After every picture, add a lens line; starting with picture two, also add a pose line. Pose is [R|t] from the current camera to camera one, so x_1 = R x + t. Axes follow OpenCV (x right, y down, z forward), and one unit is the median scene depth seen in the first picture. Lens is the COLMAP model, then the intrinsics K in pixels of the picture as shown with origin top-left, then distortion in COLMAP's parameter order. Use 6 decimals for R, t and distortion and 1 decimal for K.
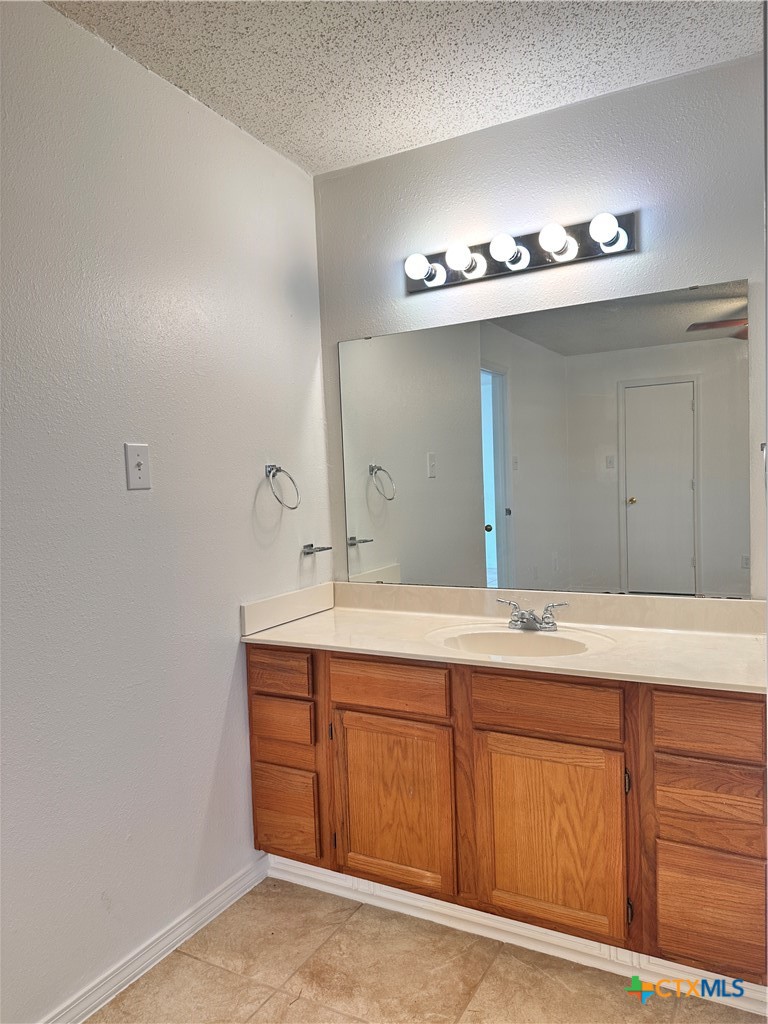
lens RADIAL K [[719.2, 0, 384.4], [0, 719.2, 513.8], [0, 0, 1]] dist [0.045027, -0.049123]
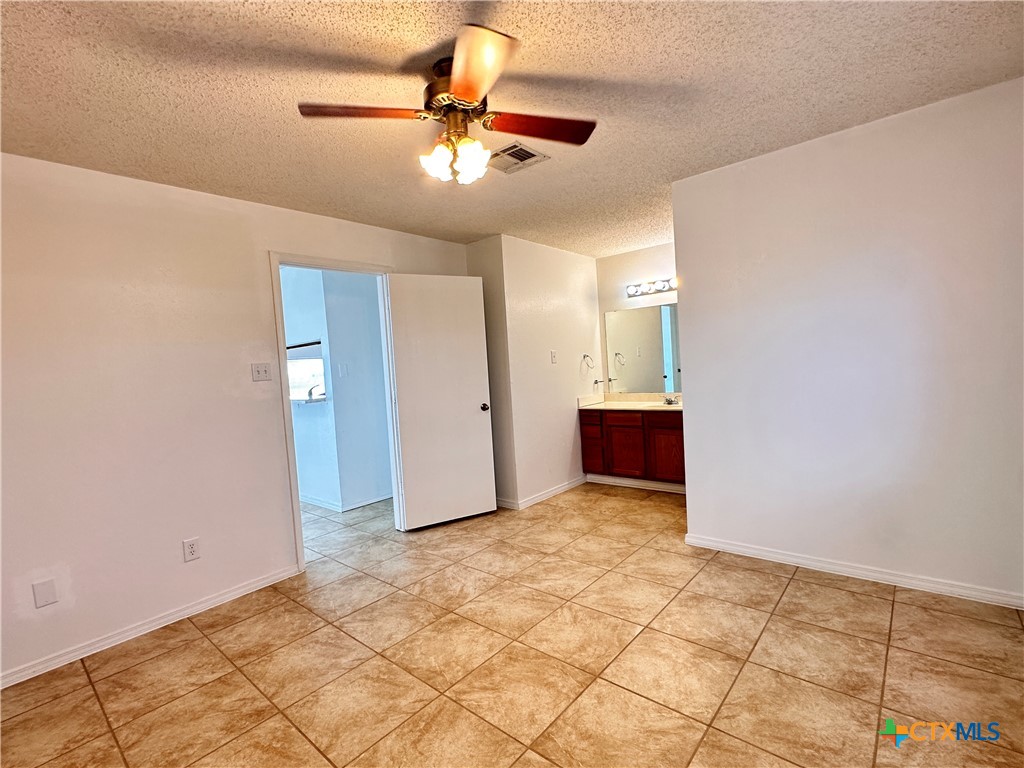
lens RADIAL K [[475.2, 0, 512.8], [0, 475.2, 381.8], [0, 0, 1]] dist [0.000240, -0.001020]
pose [[0.977345, -0.016419, -0.211015, -0.029427], [0.017896, 0.999827, 0.005094, 0.037013], [0.210895, -0.008755, 0.977469, -1.125667]]
